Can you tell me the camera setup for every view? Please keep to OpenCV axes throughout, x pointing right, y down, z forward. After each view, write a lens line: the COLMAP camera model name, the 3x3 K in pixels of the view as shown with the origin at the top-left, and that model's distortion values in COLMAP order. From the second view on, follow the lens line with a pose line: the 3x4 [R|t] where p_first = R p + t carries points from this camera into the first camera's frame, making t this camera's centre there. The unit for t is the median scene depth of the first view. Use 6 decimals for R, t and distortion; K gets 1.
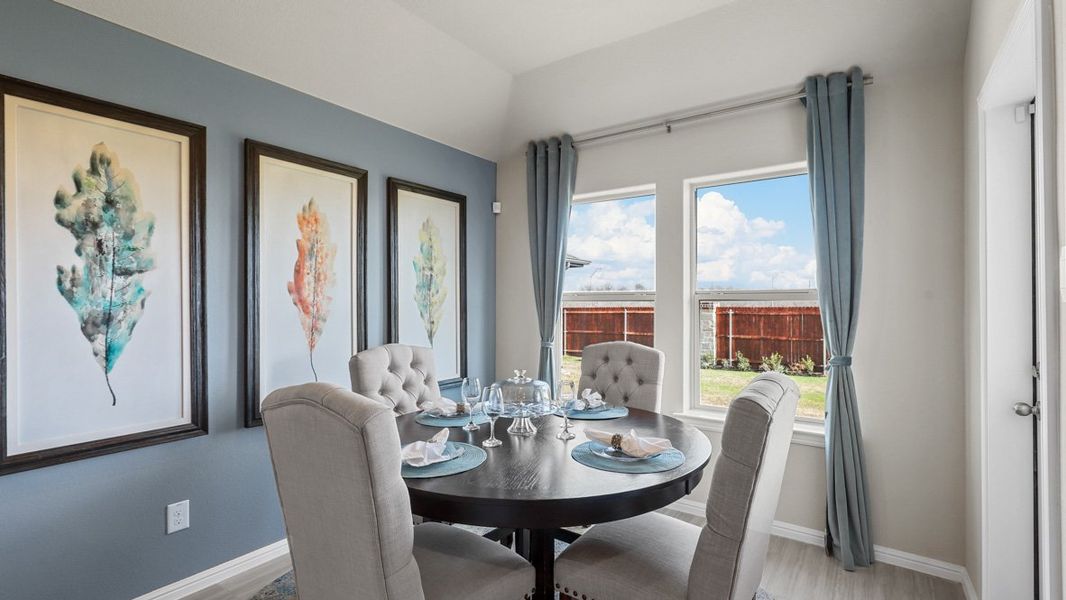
lens RADIAL K [[483.8, 0, 535.7], [0, 483.8, 301.9], [0, 0, 1]] dist [0.000285, -0.001399]
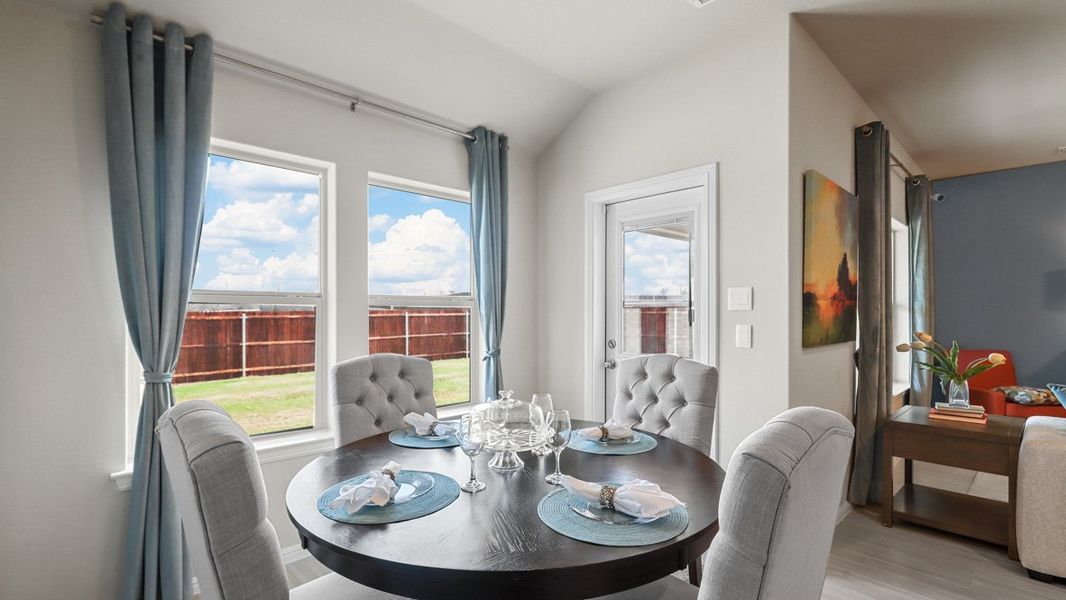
lens RADIAL K [[483.8, 0, 531.6], [0, 483.8, 307.9], [0, 0, 1]] dist [0.000285, -0.001399]
pose [[0.200671, 0.009679, 0.979611, -0.596952], [-0.012428, 0.999896, -0.007334, 0.007368], [-0.979580, -0.010703, 0.200770, 0.599098]]
